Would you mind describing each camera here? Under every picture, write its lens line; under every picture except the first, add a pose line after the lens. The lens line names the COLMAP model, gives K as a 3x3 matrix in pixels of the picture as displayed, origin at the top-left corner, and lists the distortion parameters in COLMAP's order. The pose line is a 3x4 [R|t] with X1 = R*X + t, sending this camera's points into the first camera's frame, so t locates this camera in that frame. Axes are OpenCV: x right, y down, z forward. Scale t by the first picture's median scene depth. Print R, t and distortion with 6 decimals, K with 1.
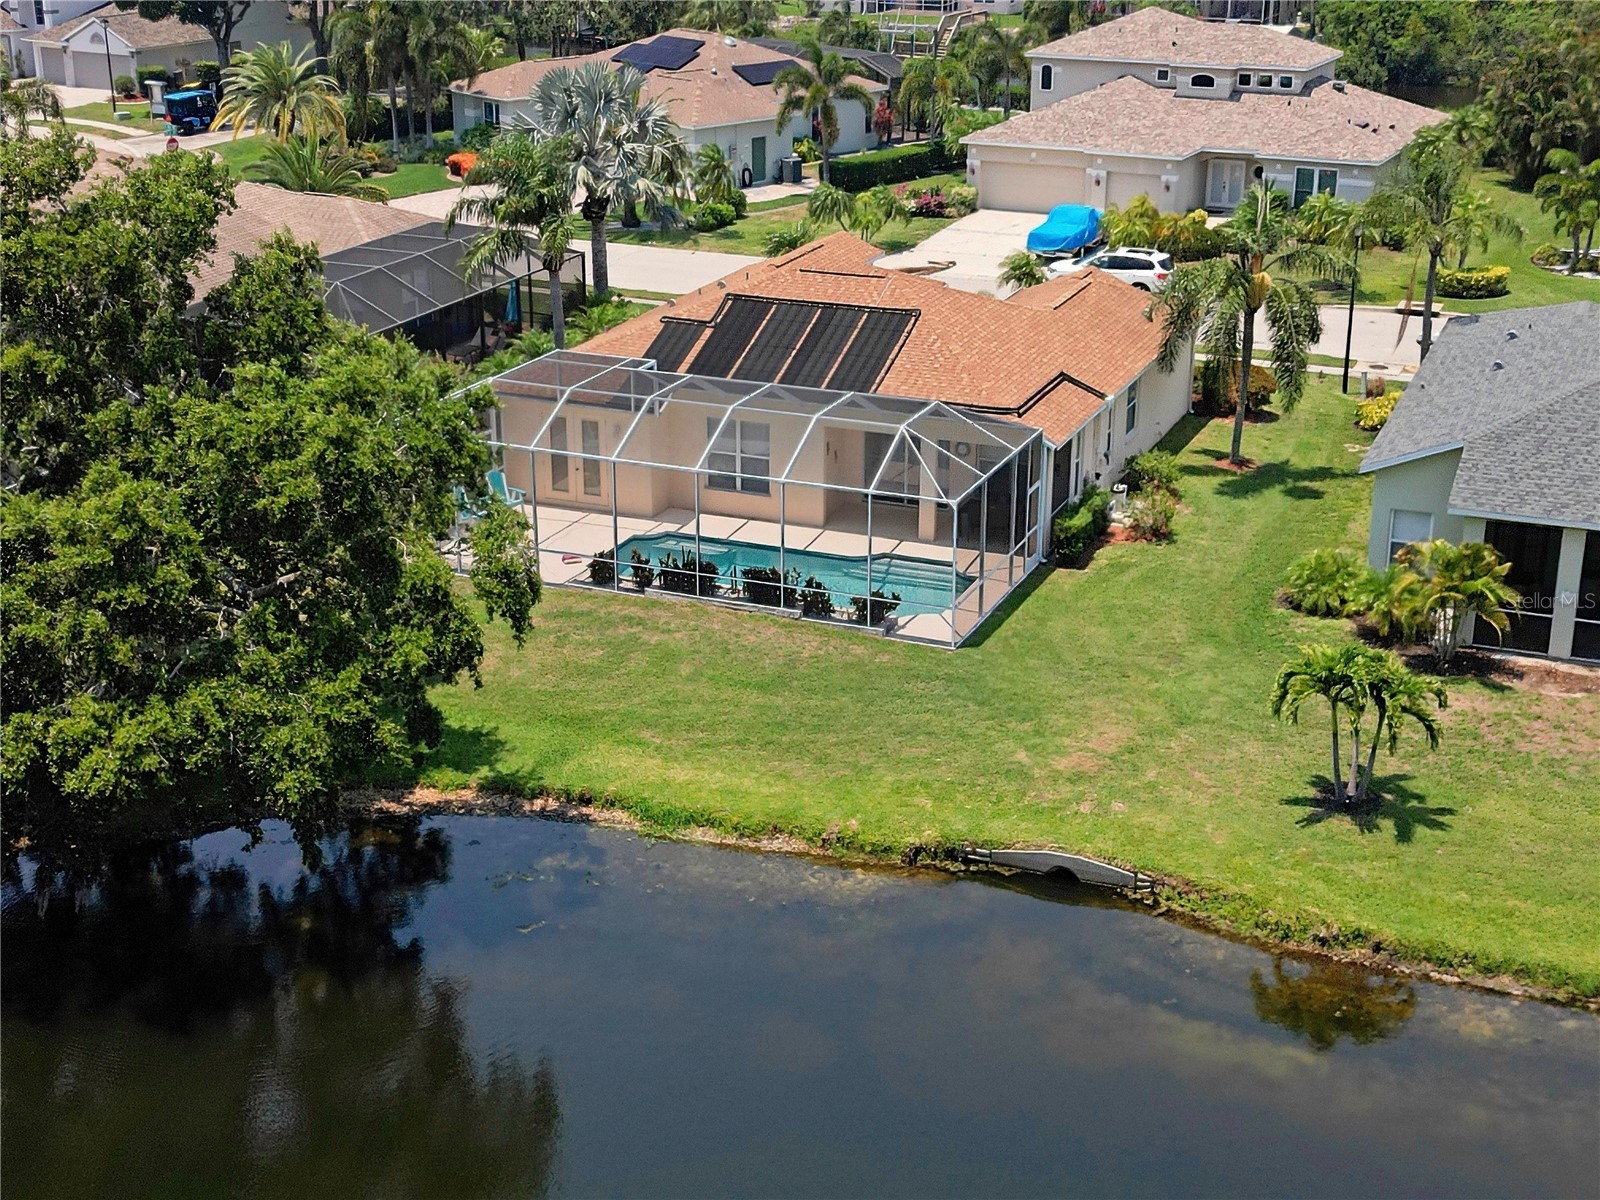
lens RADIAL K [[2082.7, 0, 809.2], [0, 2082.7, 600.6], [0, 0, 1]] dist [0.105563, 0.000000]
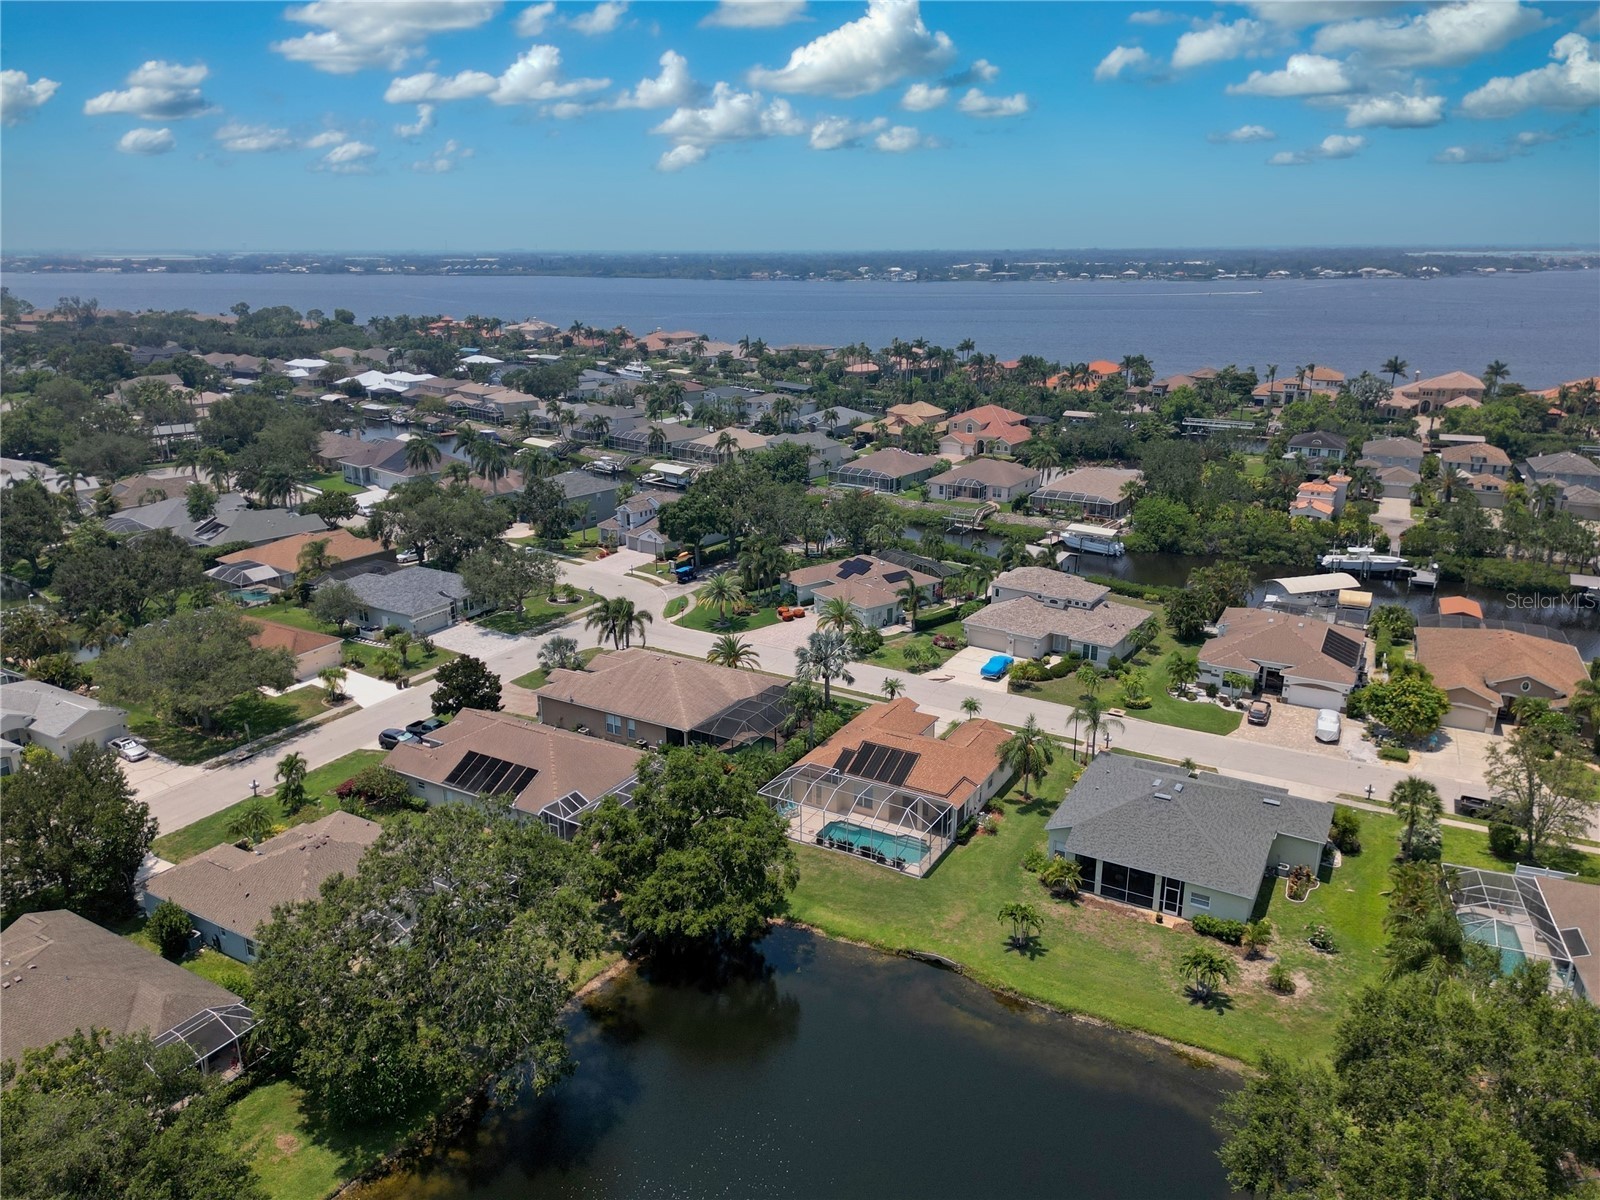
lens RADIAL K [[1104.9, 0, 788.0], [0, 1104.9, 595.0], [0, 0, 1]] dist [0.052542, -0.042401]
pose [[0.988493, 0.027679, -0.148710, 0.110216], [-0.031497, 0.999230, -0.023384, -0.382614], [0.147948, 0.027799, 0.988604, -0.829235]]
